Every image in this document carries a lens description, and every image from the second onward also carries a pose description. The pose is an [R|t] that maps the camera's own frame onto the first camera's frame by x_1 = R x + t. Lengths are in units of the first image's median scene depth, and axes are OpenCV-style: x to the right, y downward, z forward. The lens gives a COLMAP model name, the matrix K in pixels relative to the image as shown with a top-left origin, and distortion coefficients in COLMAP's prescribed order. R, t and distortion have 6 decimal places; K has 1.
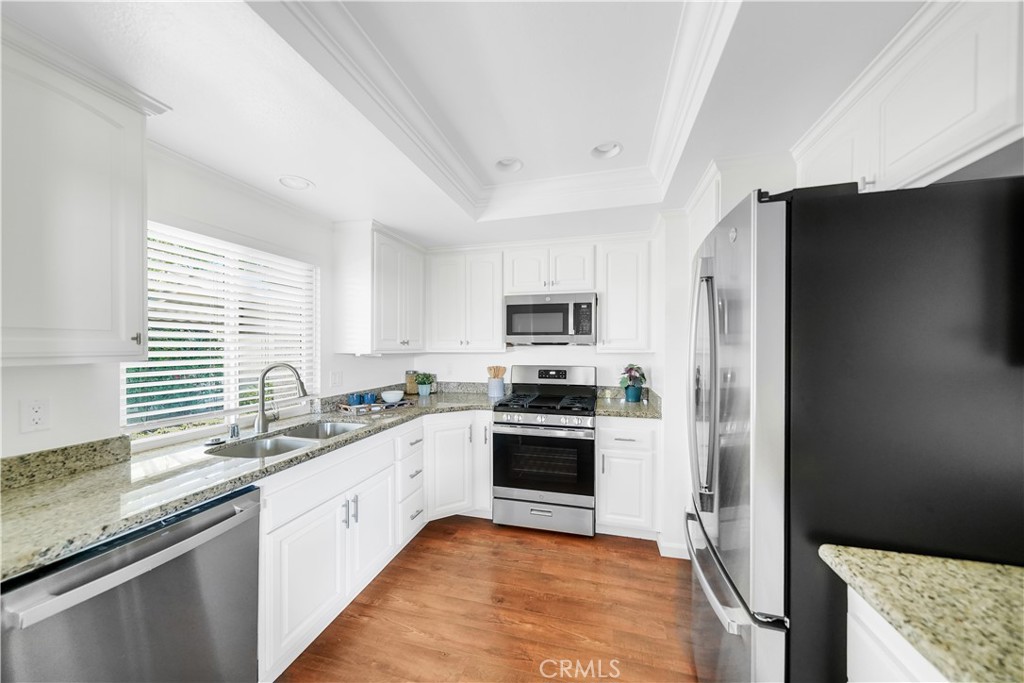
lens RADIAL K [[352.0, 0, 507.0], [0, 352.0, 346.7], [0, 0, 1]] dist [0.001301, -0.000662]
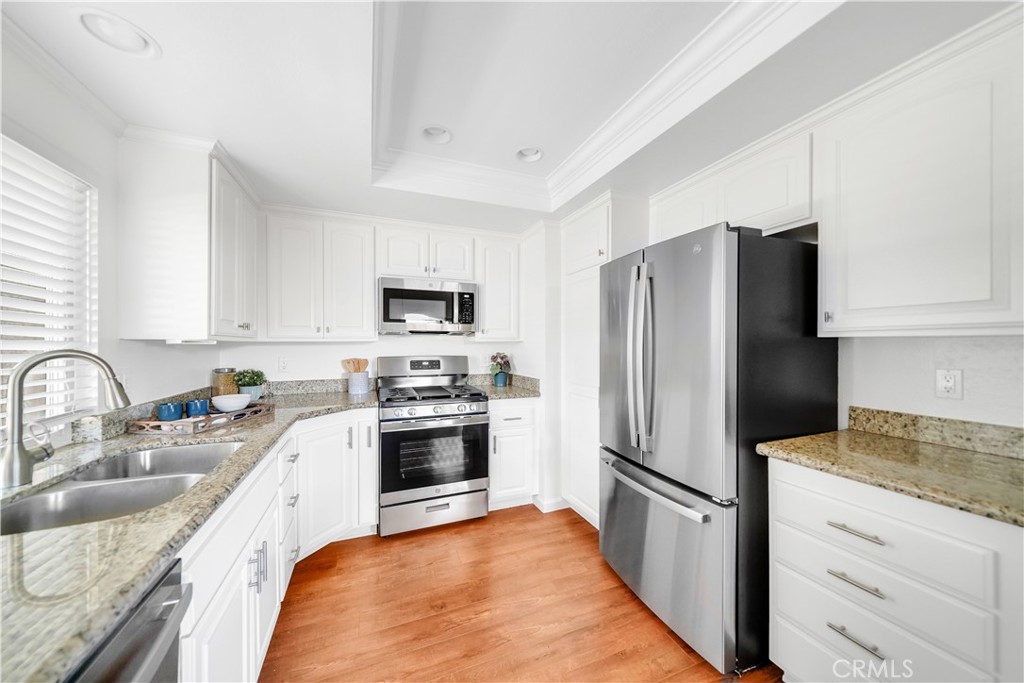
lens RADIAL K [[352.0, 0, 506.5], [0, 352.0, 344.3], [0, 0, 1]] dist [0.001301, -0.000662]
pose [[0.795524, 0.001459, 0.605921, -0.336784], [0.001189, 0.999991, -0.003969, 0.031908], [-0.605922, 0.003878, 0.795515, 0.126087]]
